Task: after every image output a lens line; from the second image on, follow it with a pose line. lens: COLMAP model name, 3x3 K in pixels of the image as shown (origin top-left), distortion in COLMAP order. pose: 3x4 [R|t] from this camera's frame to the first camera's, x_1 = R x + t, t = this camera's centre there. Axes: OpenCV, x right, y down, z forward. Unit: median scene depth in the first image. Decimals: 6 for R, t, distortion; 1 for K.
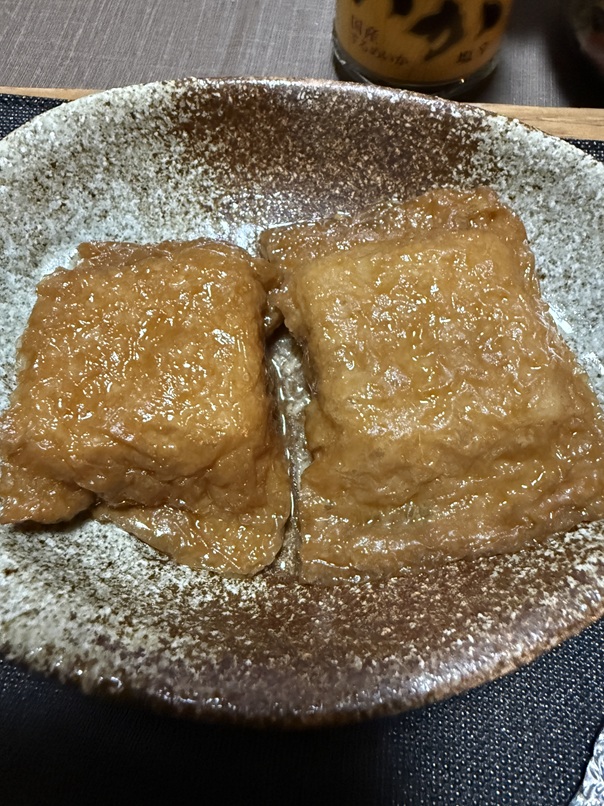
lens RADIAL K [[548.5, 0, 302.0], [0, 548.5, 403.0], [0, 0, 1]] dist [-0.004247, -0.001779]
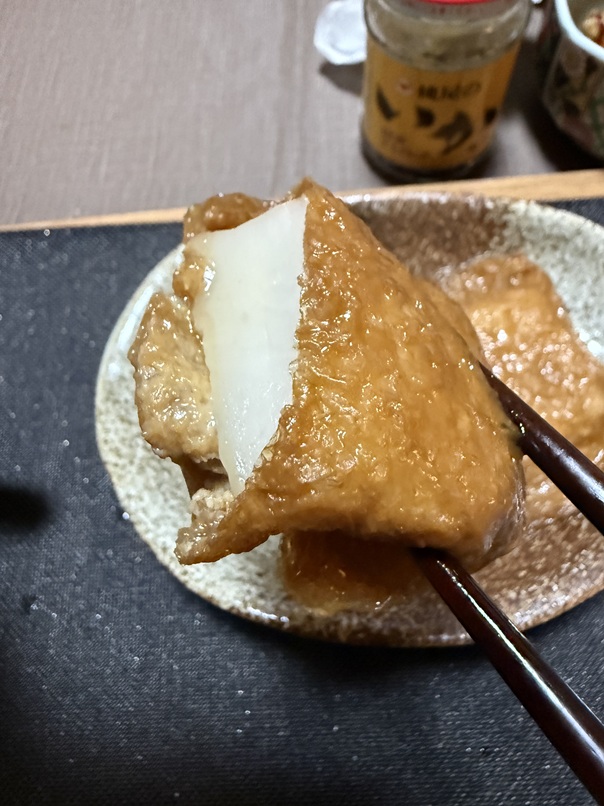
lens RADIAL K [[570.4, 0, 302.0], [0, 570.4, 403.0], [0, 0, 1]] dist [-0.000360, -0.000930]
pose [[0.988236, -0.148188, 0.037809, -0.310214], [0.149752, 0.987806, -0.042581, -0.043667], [-0.031038, 0.047742, 0.998377, -0.391763]]
